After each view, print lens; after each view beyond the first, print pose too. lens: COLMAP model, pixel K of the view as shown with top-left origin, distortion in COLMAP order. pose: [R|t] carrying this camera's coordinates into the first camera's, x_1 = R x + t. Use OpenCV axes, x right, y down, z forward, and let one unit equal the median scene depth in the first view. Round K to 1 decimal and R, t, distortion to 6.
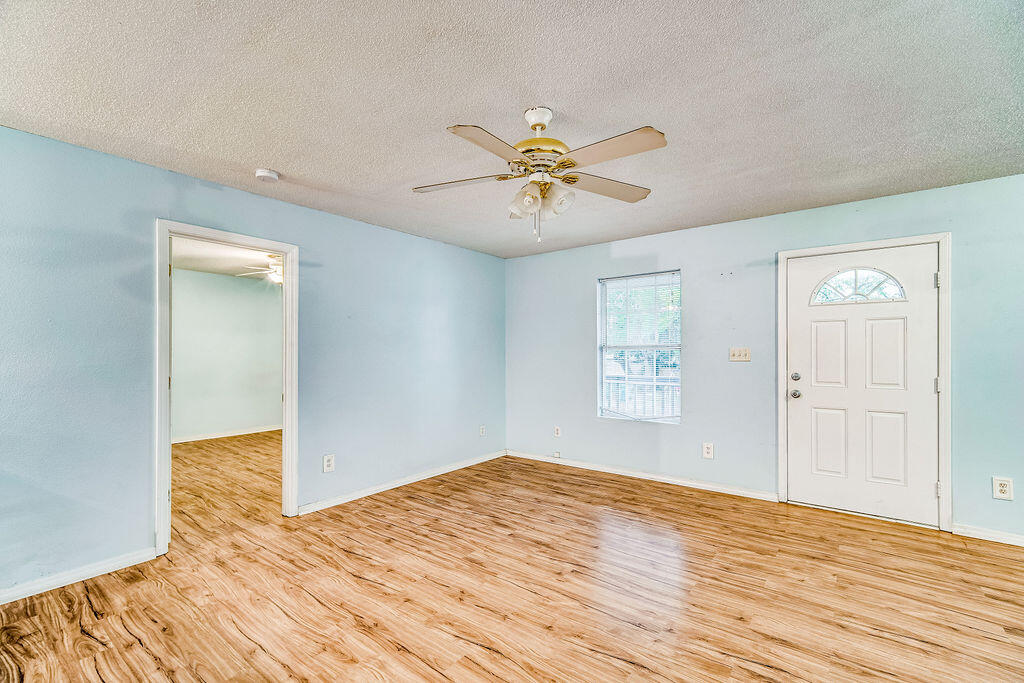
lens RADIAL K [[454.9, 0, 509.5], [0, 454.9, 348.0], [0, 0, 1]] dist [0.001772, 0.005739]
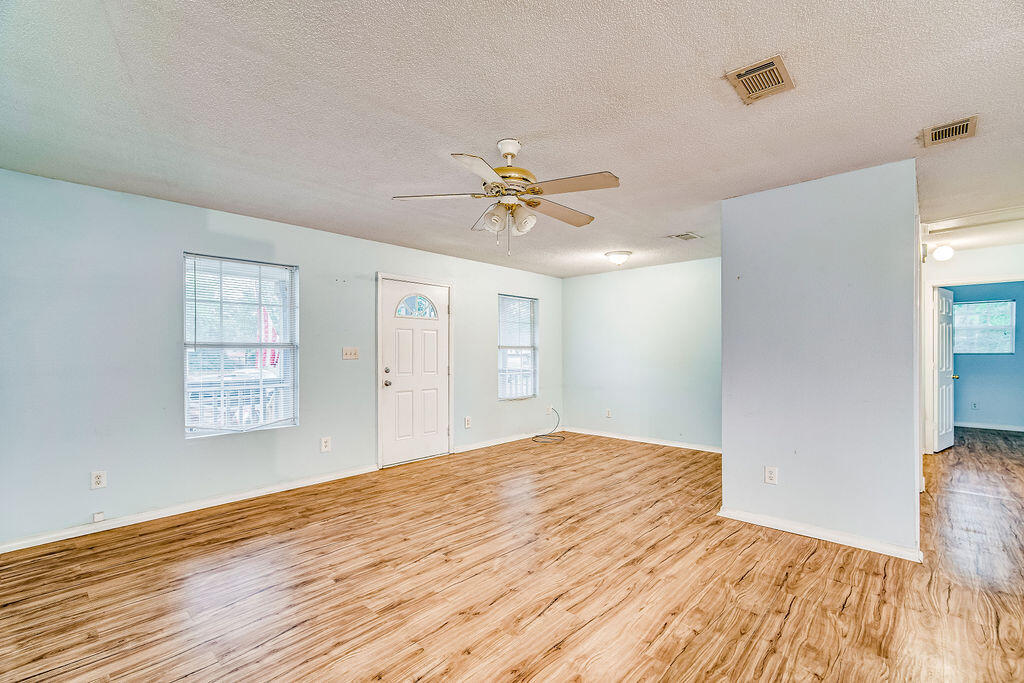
lens RADIAL K [[446.5, 0, 522.4], [0, 446.5, 353.9], [0, 0, 1]] dist [0.001089, 0.005190]
pose [[0.080251, -0.003818, 0.996767, -0.665510], [-0.006676, 0.999968, 0.004367, 0.008699], [-0.996752, -0.007005, 0.080223, 0.549886]]
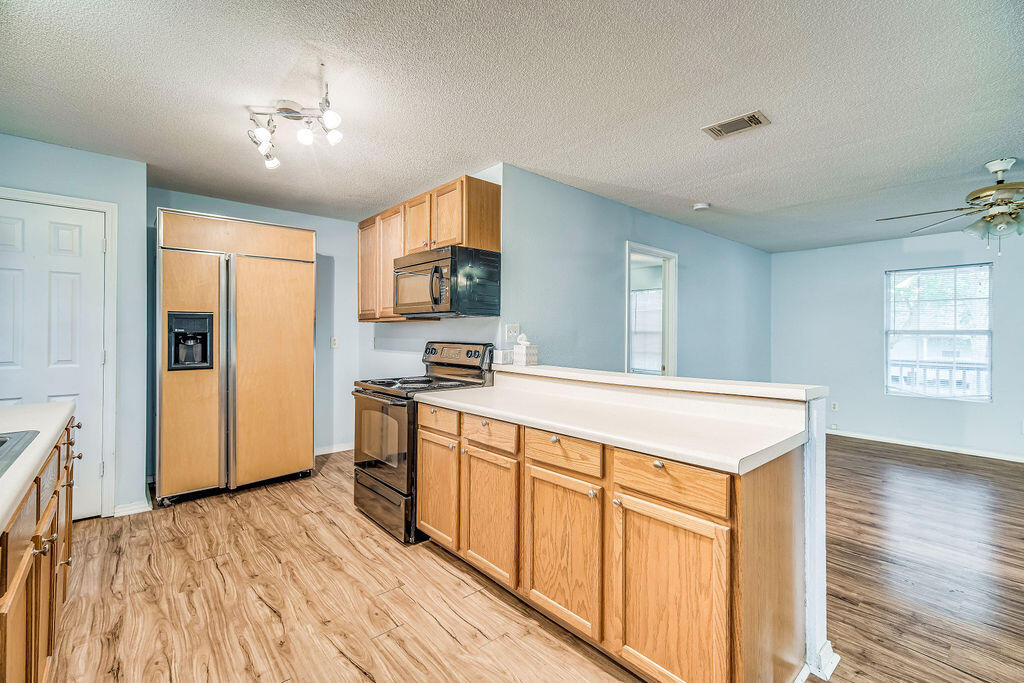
lens RADIAL K [[446.8, 0, 514.2], [0, 446.8, 329.7], [0, 0, 1]] dist [0.003824, 0.000852]
pose [[0.980918, 0.007471, -0.194278, -0.680775], [-0.007749, 0.999970, -0.000672, 0.001549], [0.194267, 0.002164, 0.980946, -0.372761]]
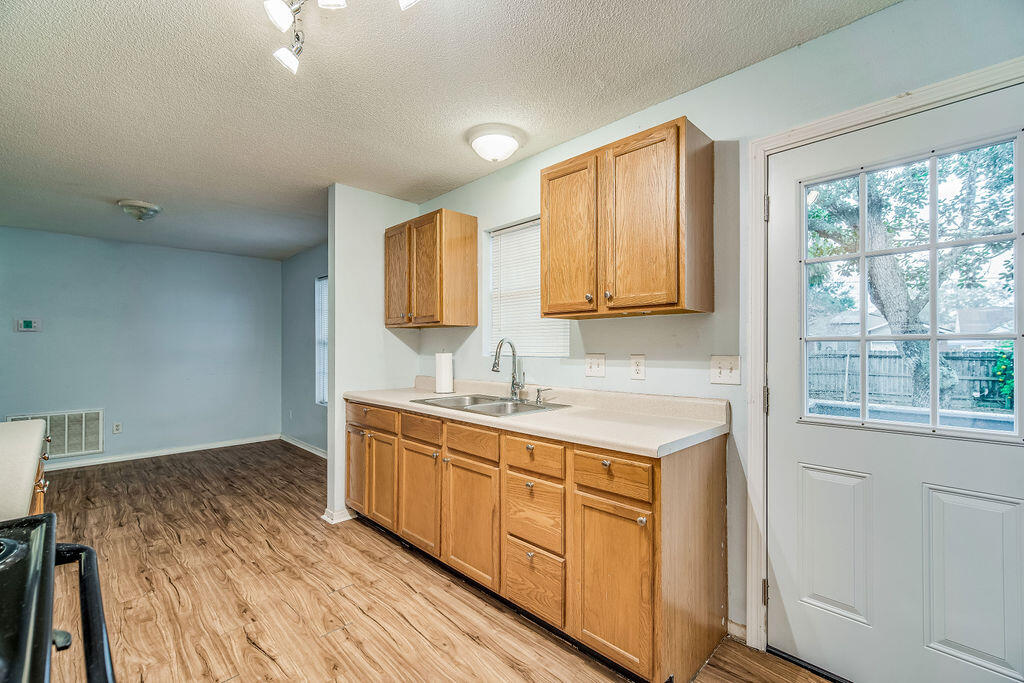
lens RADIAL K [[447.7, 0, 511.6], [0, 447.7, 346.2], [0, 0, 1]] dist [0.000103, 0.004909]
pose [[-0.990188, 0.003688, 0.139692, -1.296826], [0.002182, 0.999938, -0.010932, 0.013450], [-0.139723, -0.010520, -0.990135, 0.539206]]
